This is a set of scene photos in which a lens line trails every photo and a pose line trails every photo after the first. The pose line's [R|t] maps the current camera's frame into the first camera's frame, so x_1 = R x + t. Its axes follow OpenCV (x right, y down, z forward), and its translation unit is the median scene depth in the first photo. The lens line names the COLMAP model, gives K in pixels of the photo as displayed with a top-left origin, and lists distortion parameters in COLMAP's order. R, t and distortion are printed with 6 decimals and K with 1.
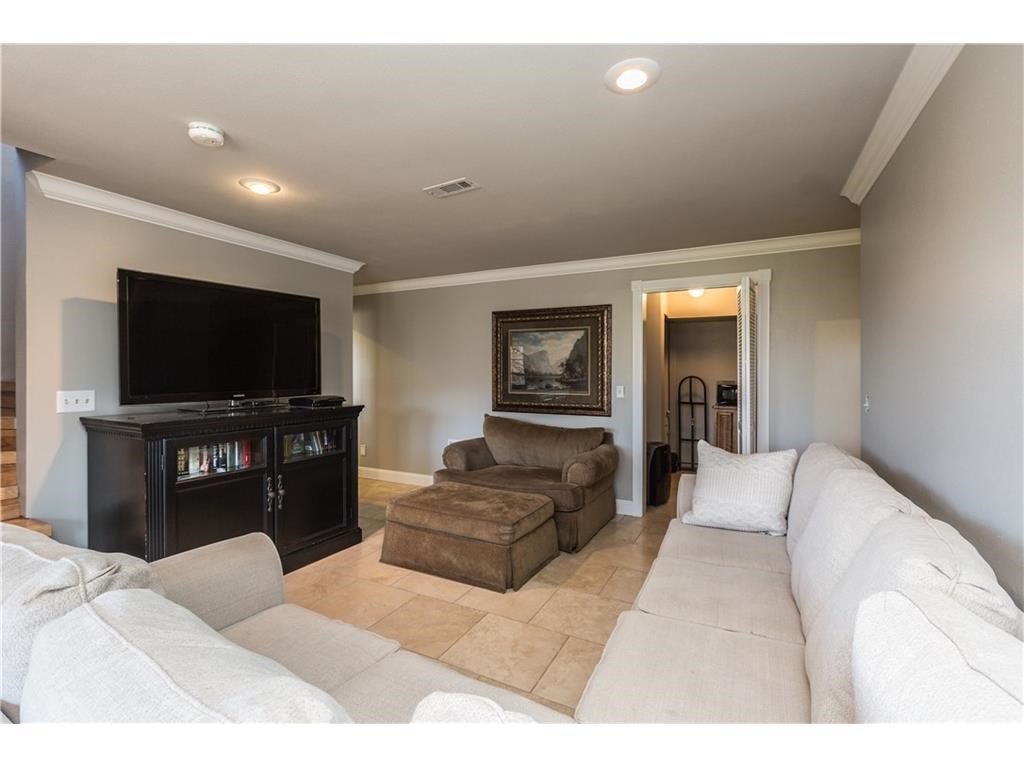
lens RADIAL K [[461.7, 0, 506.5], [0, 461.7, 371.8], [0, 0, 1]] dist [0.001536, -0.000122]
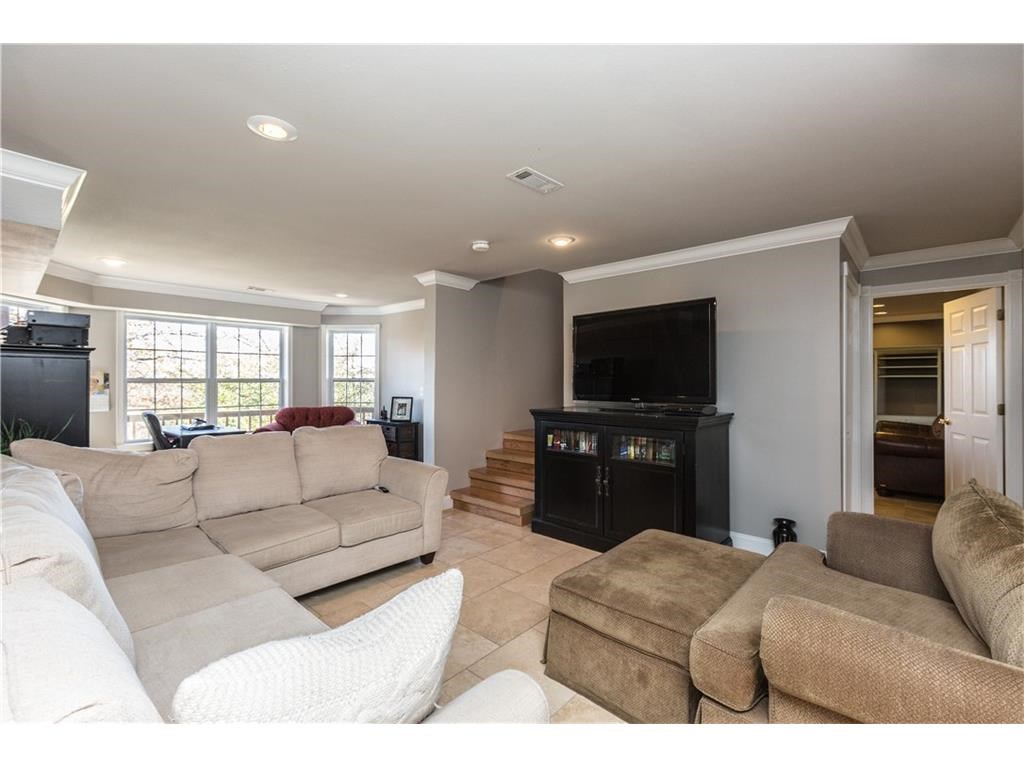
lens RADIAL K [[462.4, 0, 508.8], [0, 462.4, 380.7], [0, 0, 1]] dist [-0.001482, -0.000144]
pose [[-0.230976, 0.000892, -0.972959, 0.698905], [-0.001904, 0.999997, 0.001368, 0.004498], [0.972958, 0.002169, -0.230974, 1.024137]]
